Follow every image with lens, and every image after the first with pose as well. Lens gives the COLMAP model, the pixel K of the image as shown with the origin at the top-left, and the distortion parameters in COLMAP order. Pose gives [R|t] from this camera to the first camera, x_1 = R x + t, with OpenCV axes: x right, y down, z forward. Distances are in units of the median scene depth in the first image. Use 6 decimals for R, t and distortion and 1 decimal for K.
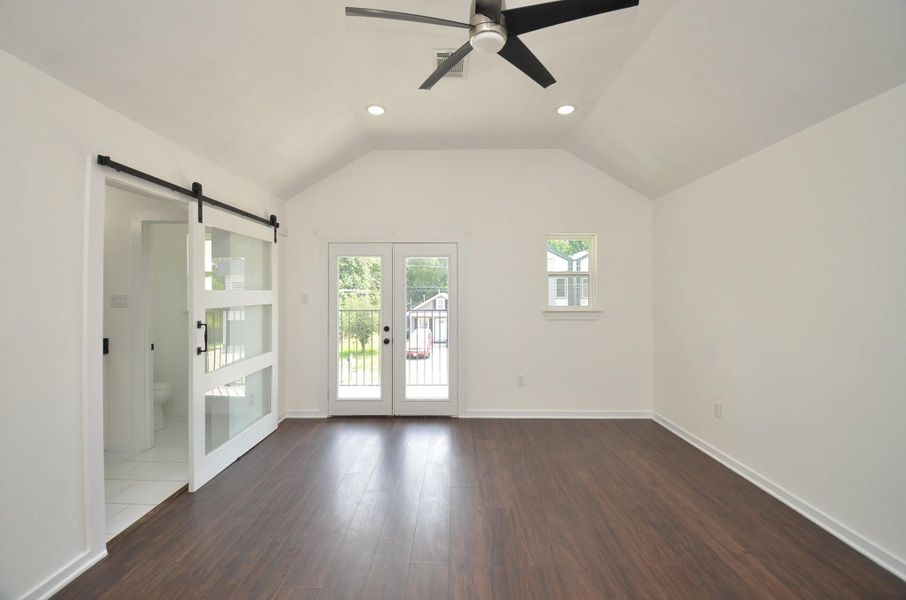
lens RADIAL K [[397.8, 0, 448.8], [0, 397.8, 293.6], [0, 0, 1]] dist [0.022874, -0.028685]
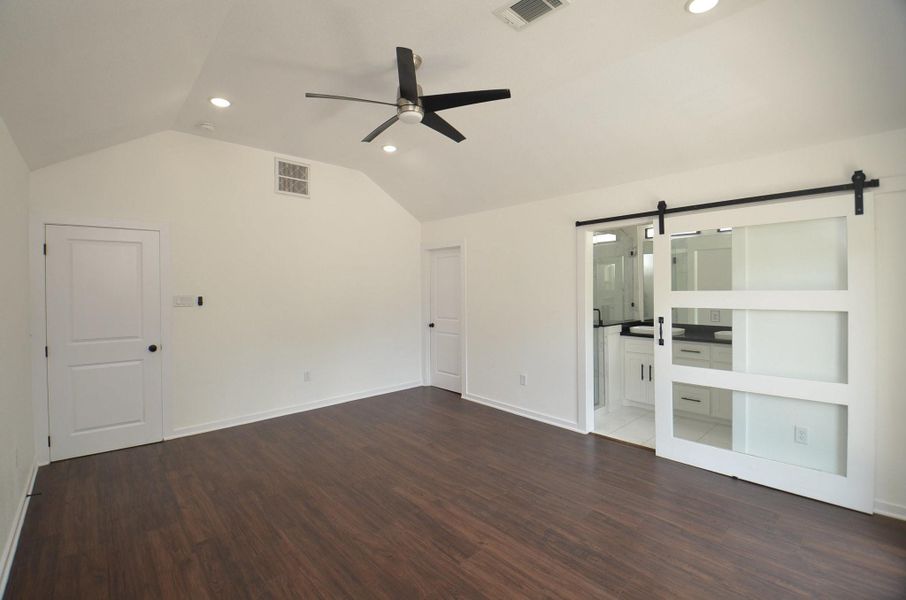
lens RADIAL K [[397.8, 0, 448.8], [0, 397.8, 293.6], [0, 0, 1]] dist [0.022874, -0.028685]
pose [[-0.732896, 0.004242, -0.680328, 0.478873], [-0.002606, 0.999956, 0.009043, -0.006899], [0.680336, 0.008400, -0.732852, 1.050002]]
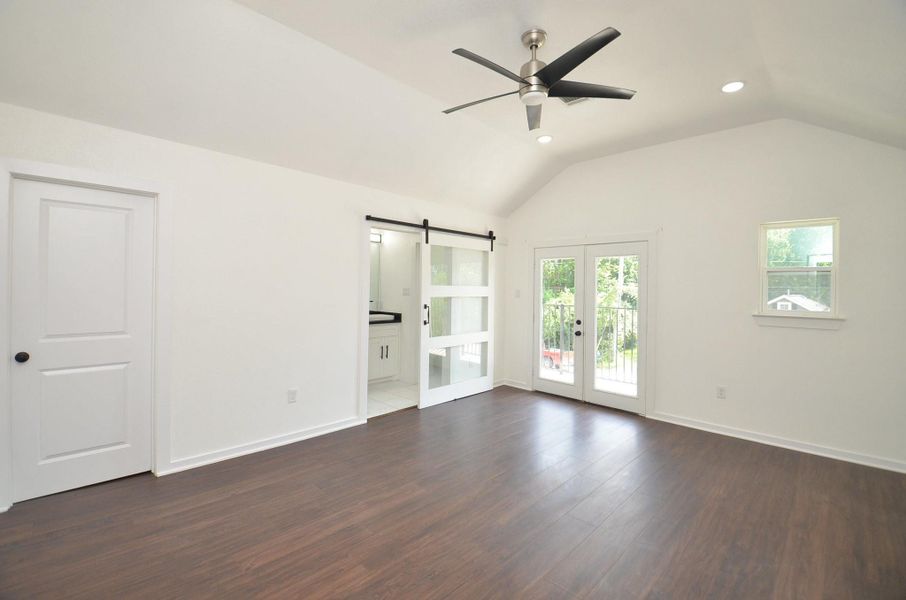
lens RADIAL K [[401.8, 0, 451.1], [0, 401.8, 287.5], [0, 0, 1]] dist [0.024068, -0.029914]
pose [[0.719482, 0.013605, -0.694378, 0.425116], [-0.021412, 0.999767, -0.002598, 0.001673], [0.694181, 0.016737, 0.719606, -0.075027]]
